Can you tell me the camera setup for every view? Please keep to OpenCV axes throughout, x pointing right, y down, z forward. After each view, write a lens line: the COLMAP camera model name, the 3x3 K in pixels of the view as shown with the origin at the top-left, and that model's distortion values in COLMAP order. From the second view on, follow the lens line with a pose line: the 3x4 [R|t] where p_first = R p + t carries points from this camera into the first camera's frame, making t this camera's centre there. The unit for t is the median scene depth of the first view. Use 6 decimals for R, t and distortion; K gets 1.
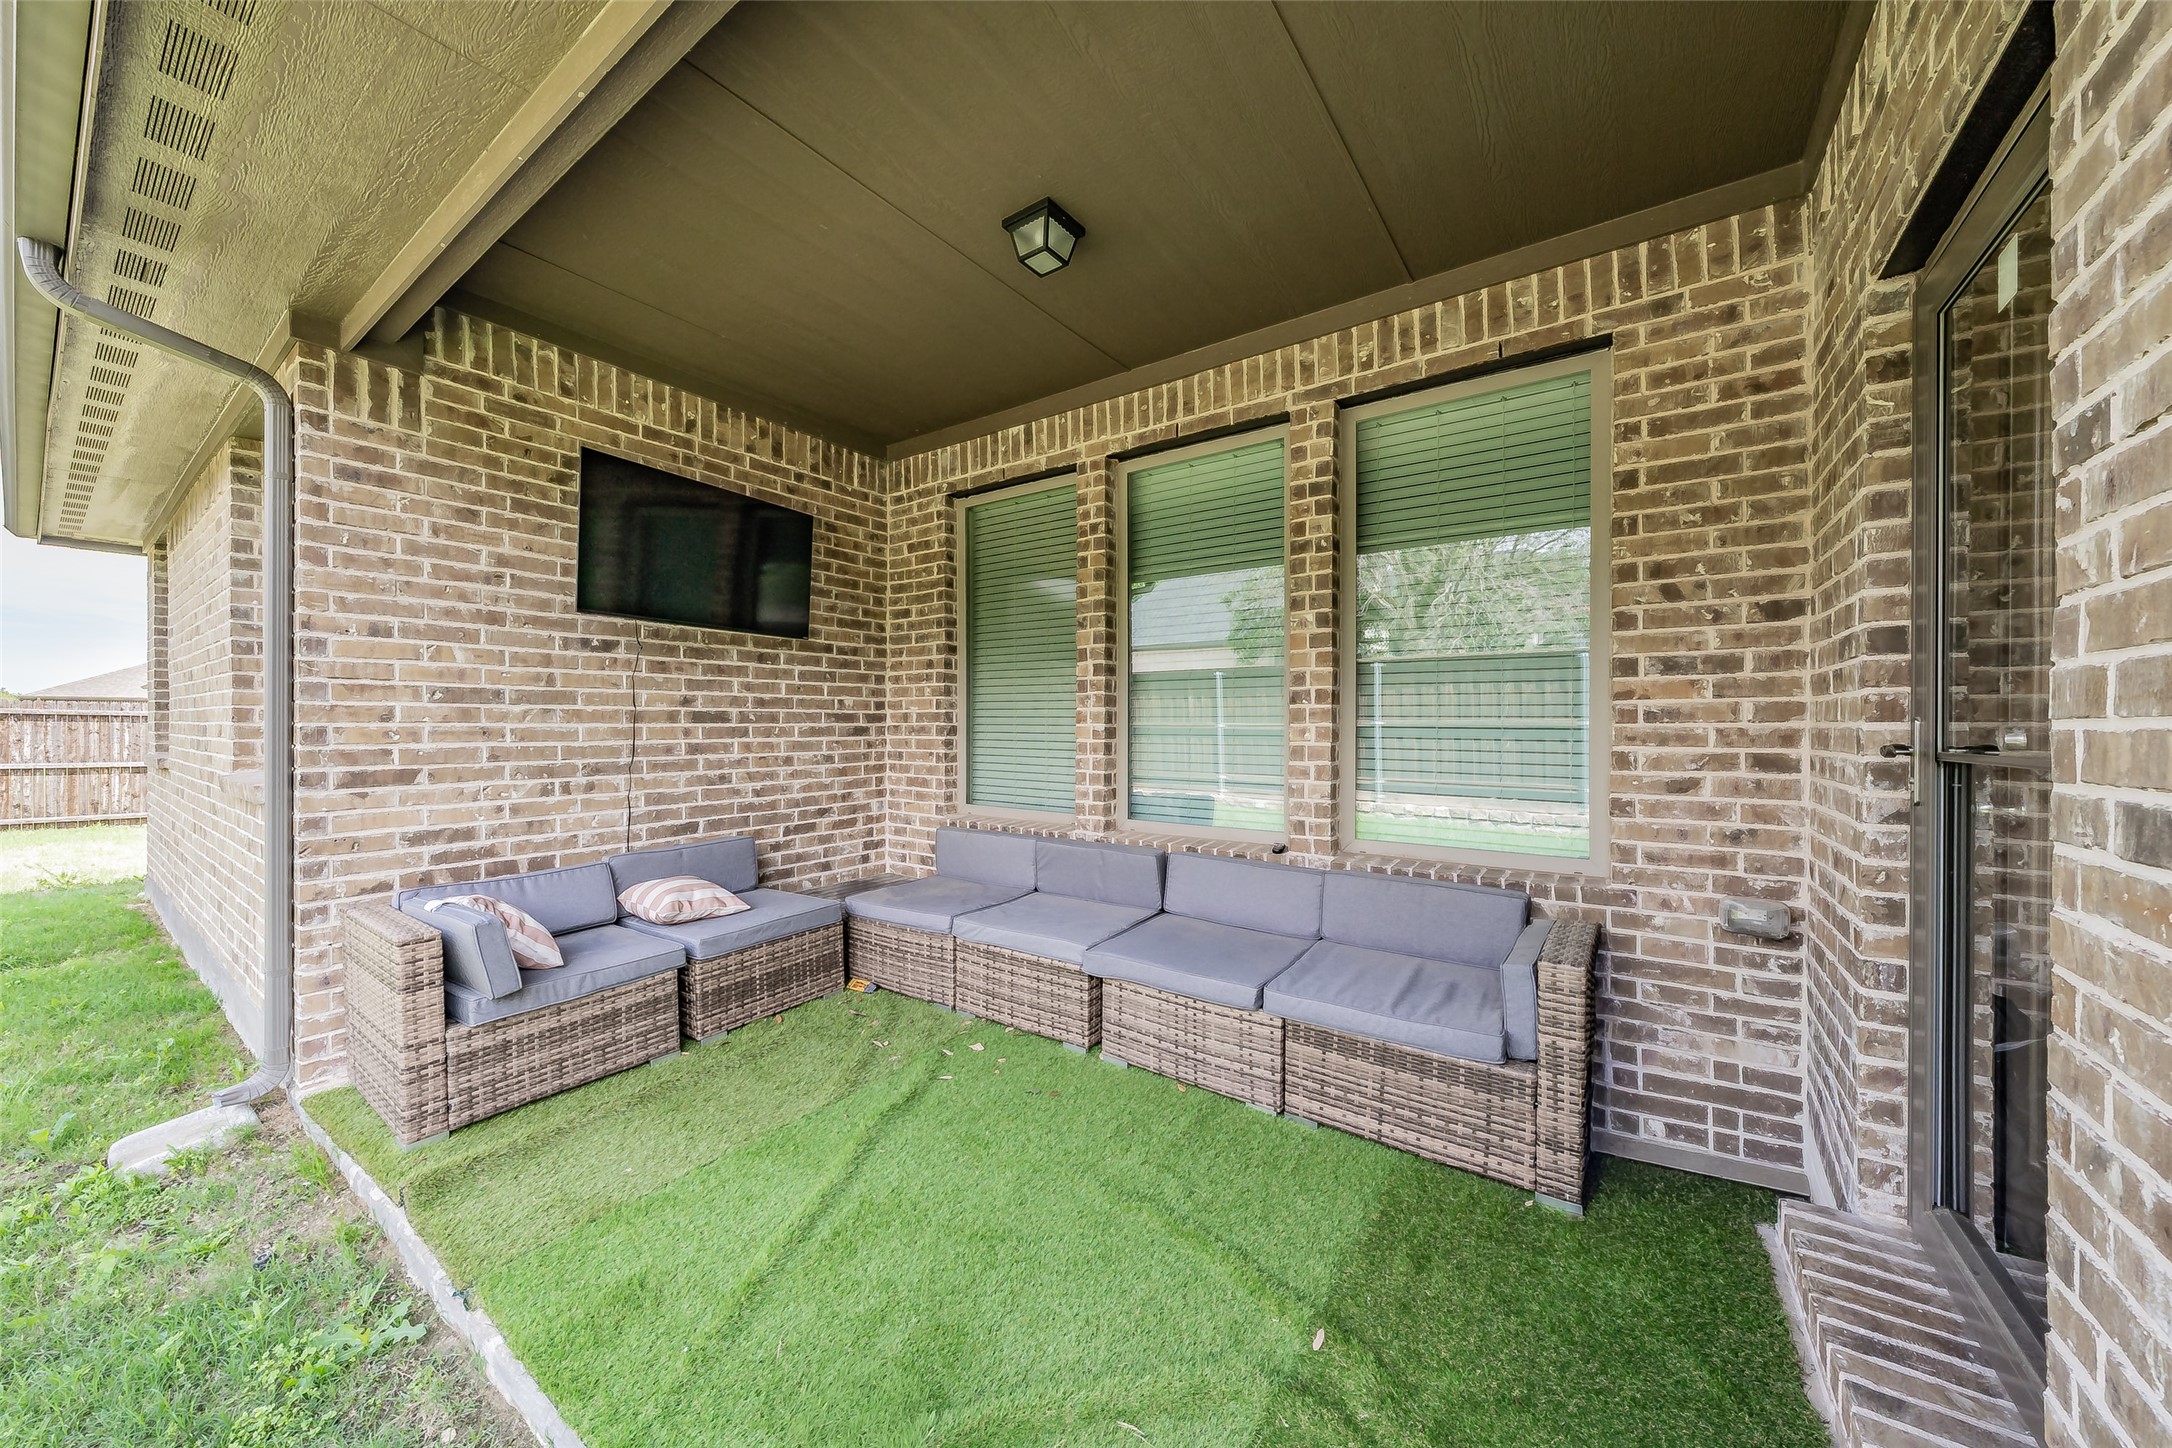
lens RADIAL K [[755.1, 0, 1079.3], [0, 755.1, 719.4], [0, 0, 1]] dist [-0.003744, 0.000799]
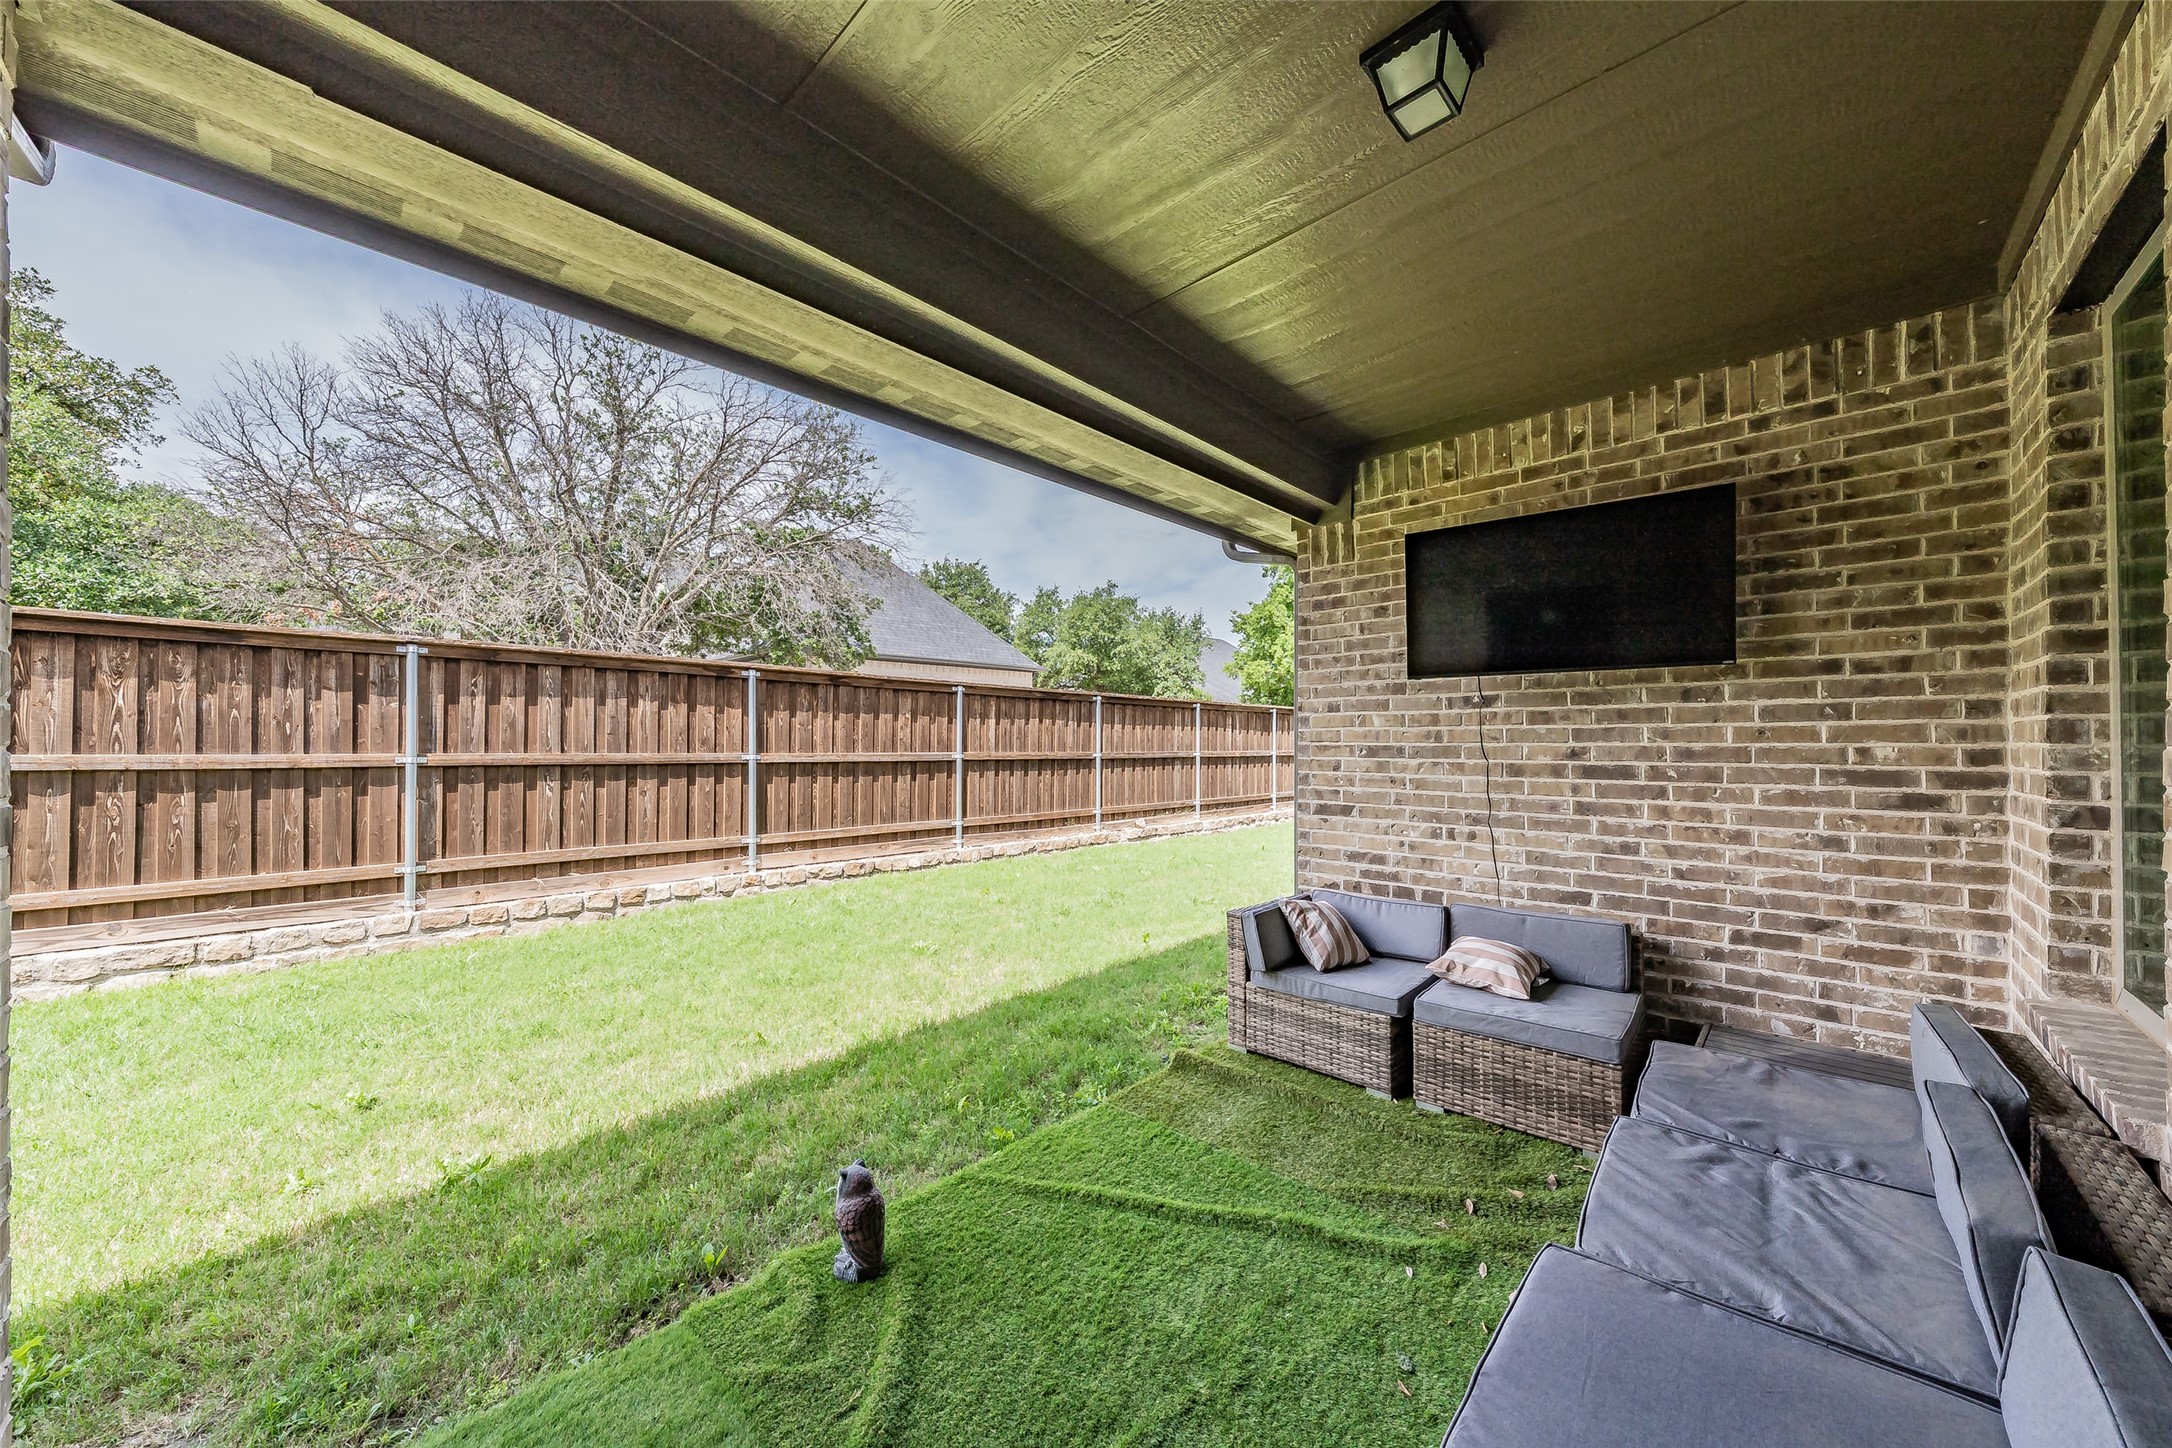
lens RADIAL K [[755.1, 0, 1107.5], [0, 755.1, 740.7], [0, 0, 1]] dist [-0.003744, 0.000799]
pose [[-0.121147, -0.007627, -0.992605, 0.422759], [0.000956, 0.999969, -0.007800, -0.033010], [0.992634, -0.001894, -0.121136, 0.560157]]
